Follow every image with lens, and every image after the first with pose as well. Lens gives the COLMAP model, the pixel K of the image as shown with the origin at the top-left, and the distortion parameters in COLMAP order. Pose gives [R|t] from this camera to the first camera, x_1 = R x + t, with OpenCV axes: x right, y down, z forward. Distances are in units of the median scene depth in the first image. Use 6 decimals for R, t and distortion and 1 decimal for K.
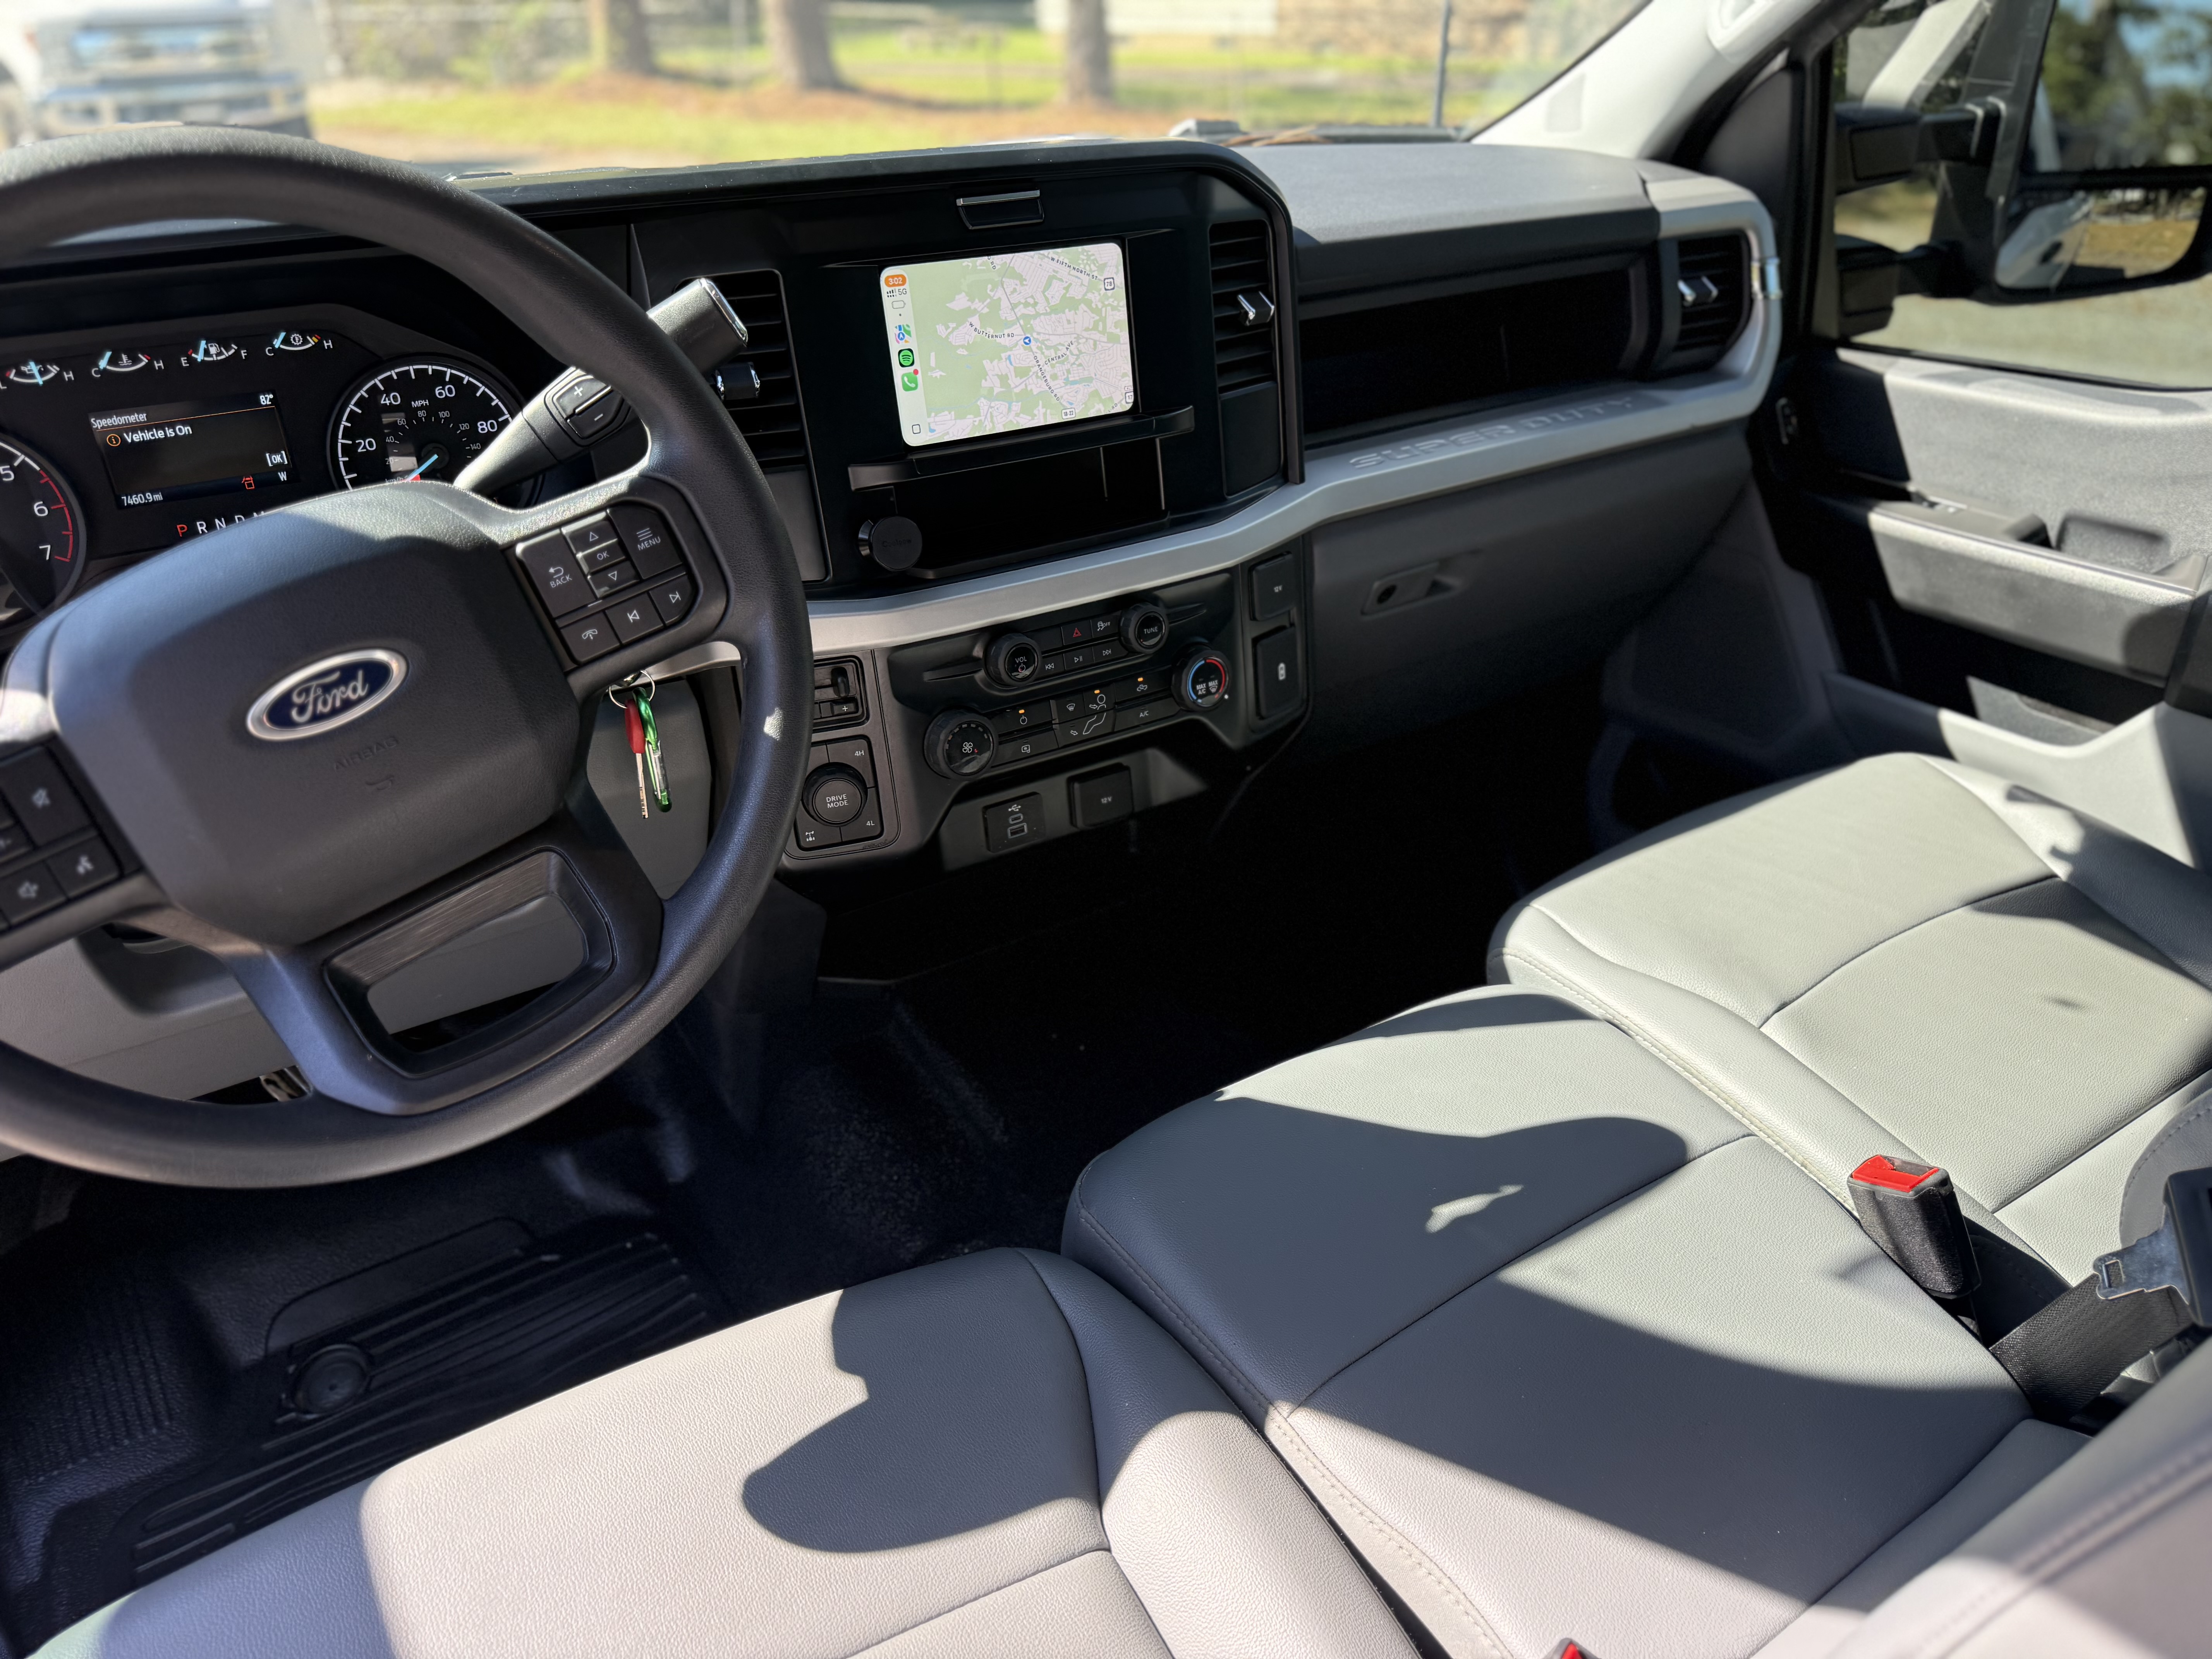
lens RADIAL K [[1550.3, 0, 1172.5], [0, 1550.3, 826.3], [0, 0, 1]] dist [0.058411, -0.091776]
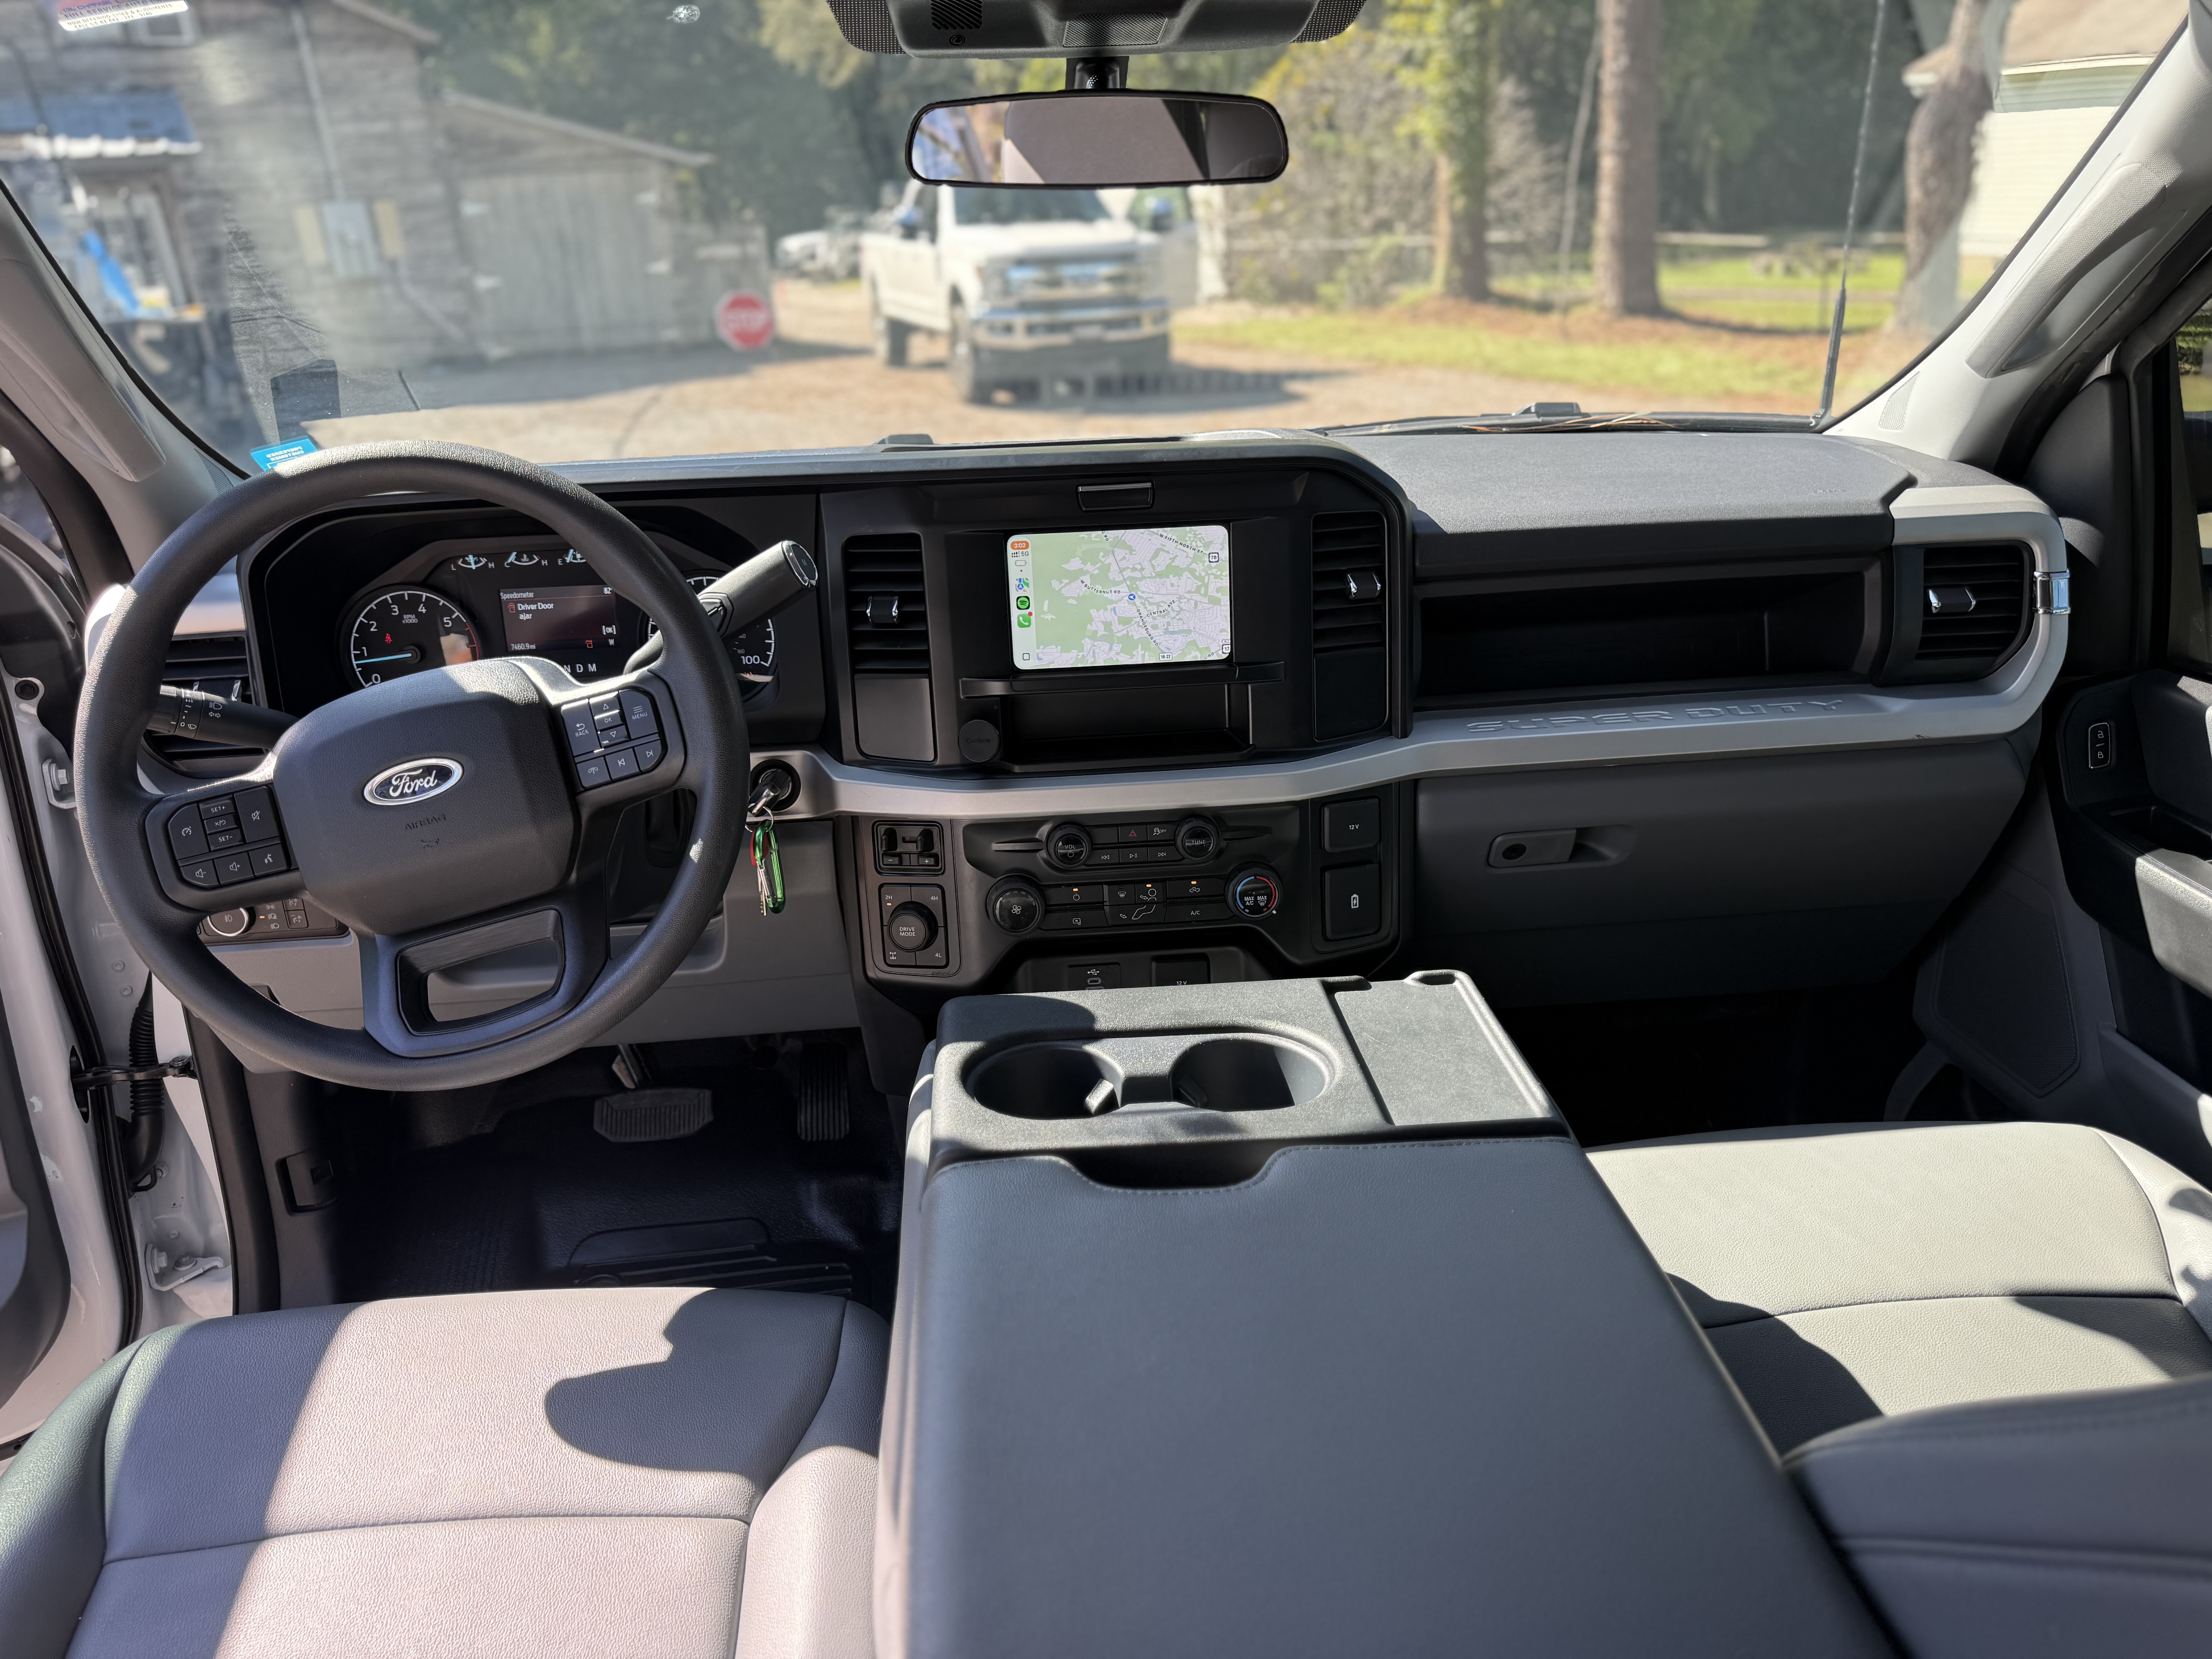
lens RADIAL K [[1519.8, 0, 1109.1], [0, 1519.8, 820.7], [0, 0, 1]] dist [0.076170, -0.084541]
pose [[0.882877, 0.155458, -0.443126, 0.457446], [-0.209678, 0.974831, -0.075767, -0.043487], [0.420194, 0.159807, 0.893252, -0.059615]]
